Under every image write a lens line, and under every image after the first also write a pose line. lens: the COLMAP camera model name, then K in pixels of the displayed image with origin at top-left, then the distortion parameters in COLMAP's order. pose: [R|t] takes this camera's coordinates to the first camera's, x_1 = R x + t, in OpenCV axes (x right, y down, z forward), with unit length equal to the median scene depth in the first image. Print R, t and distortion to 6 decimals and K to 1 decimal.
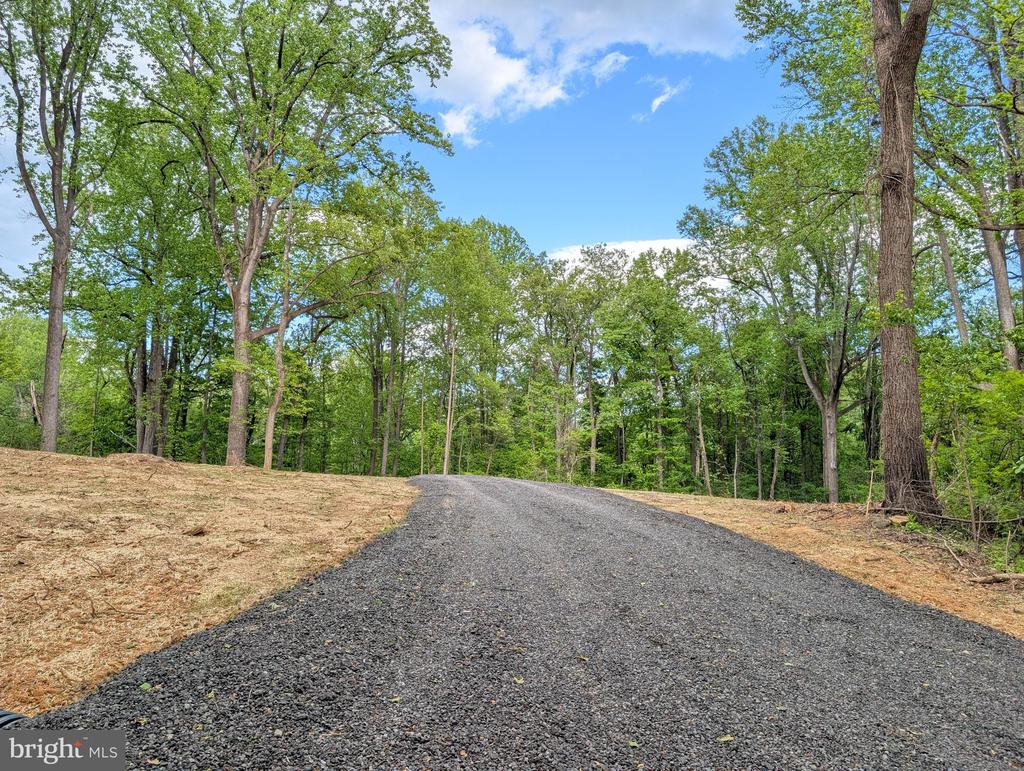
lens RADIAL K [[718.0, 0, 515.3], [0, 718.0, 378.8], [0, 0, 1]] dist [0.002279, -0.000362]
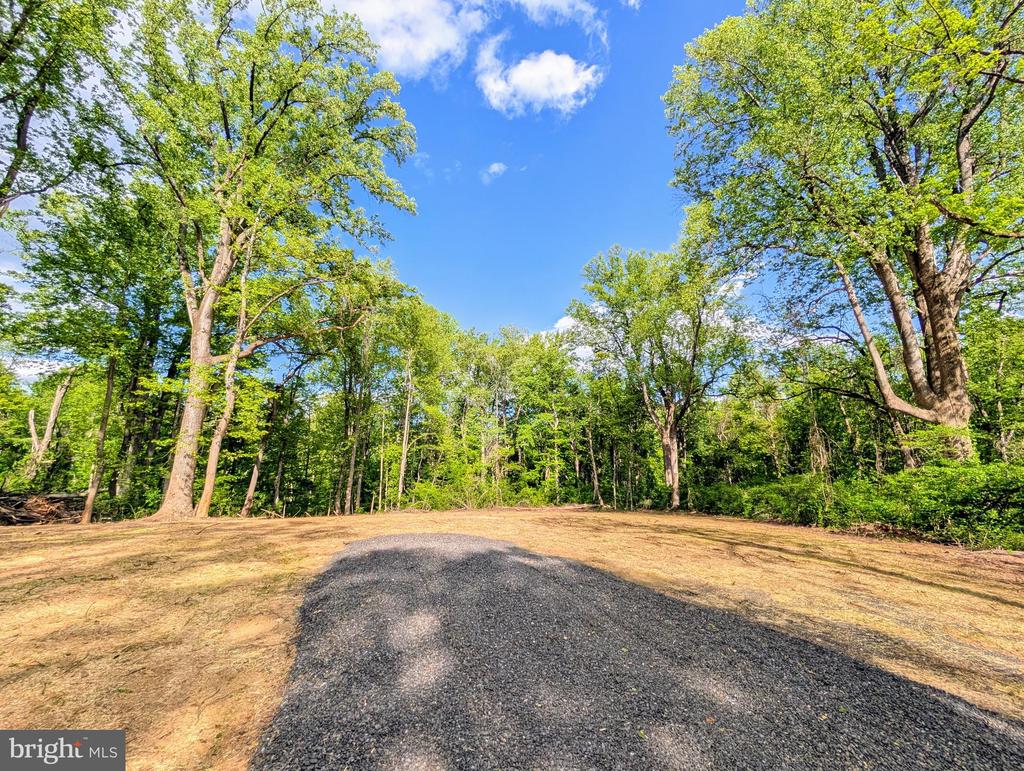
lens RADIAL K [[378.4, 0, 508.0], [0, 378.4, 388.5], [0, 0, 1]] dist [-0.001711, 0.000092]
pose [[0.984347, 0.019736, 0.175131, -0.027200], [-0.005661, 0.996738, -0.080505, 0.014296], [-0.176149, 0.078253, 0.981248, 0.265699]]
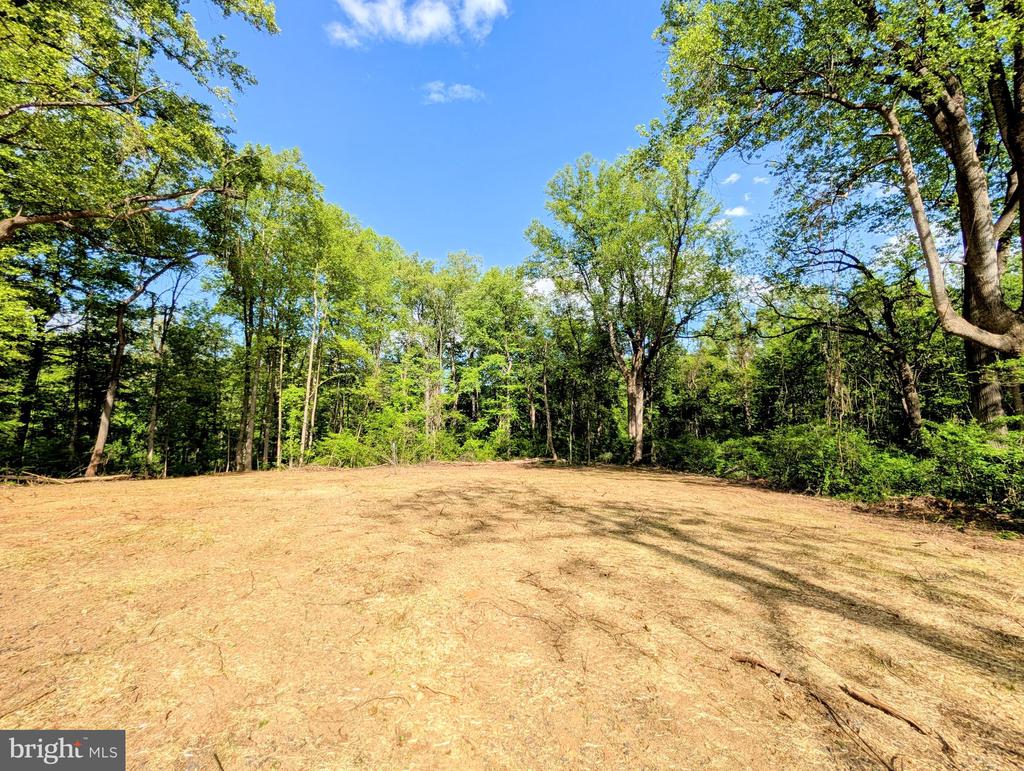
lens RADIAL K [[376.8, 0, 507.3], [0, 376.8, 383.2], [0, 0, 1]] dist [-0.000493, 0.000030]
pose [[0.969641, 0.013941, 0.244137, 0.037989], [-0.021958, 0.999304, 0.030148, 0.030464], [-0.243547, -0.034593, 0.969272, 0.361634]]
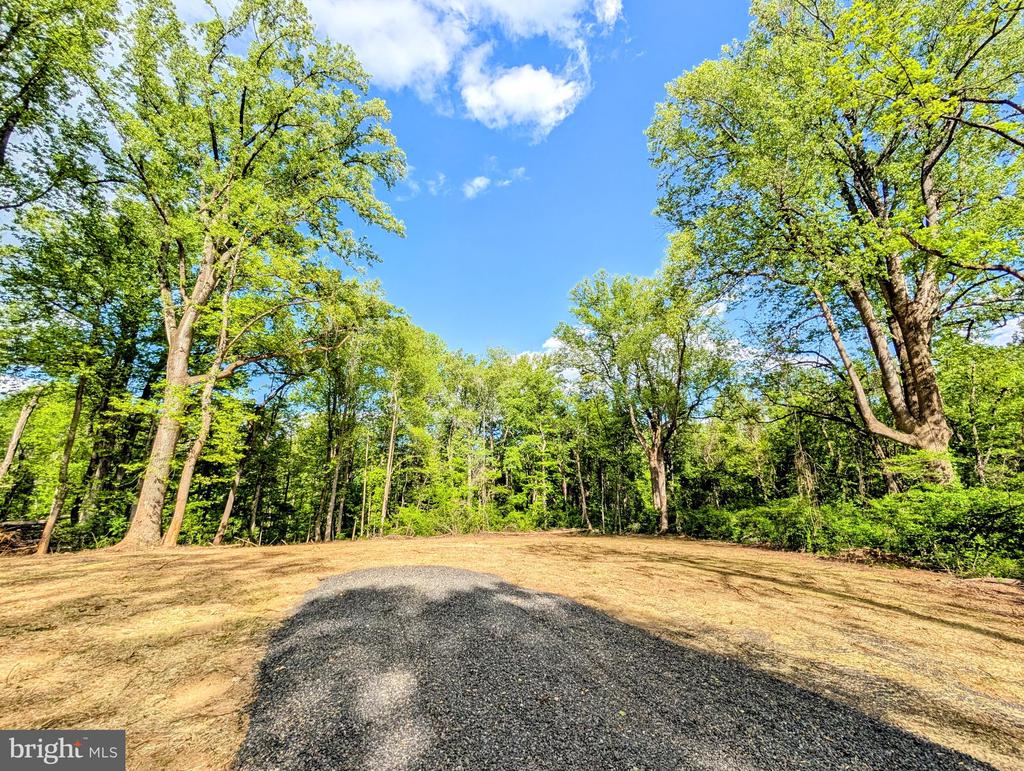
lens RADIAL K [[378.4, 0, 508.0], [0, 378.4, 388.5], [0, 0, 1]] dist [-0.001711, 0.000092]
pose [[0.977960, 0.035164, 0.205812, -0.026451], [-0.007124, 0.990762, -0.135425, 0.012470], [-0.208672, 0.130974, 0.969176, 0.269228]]
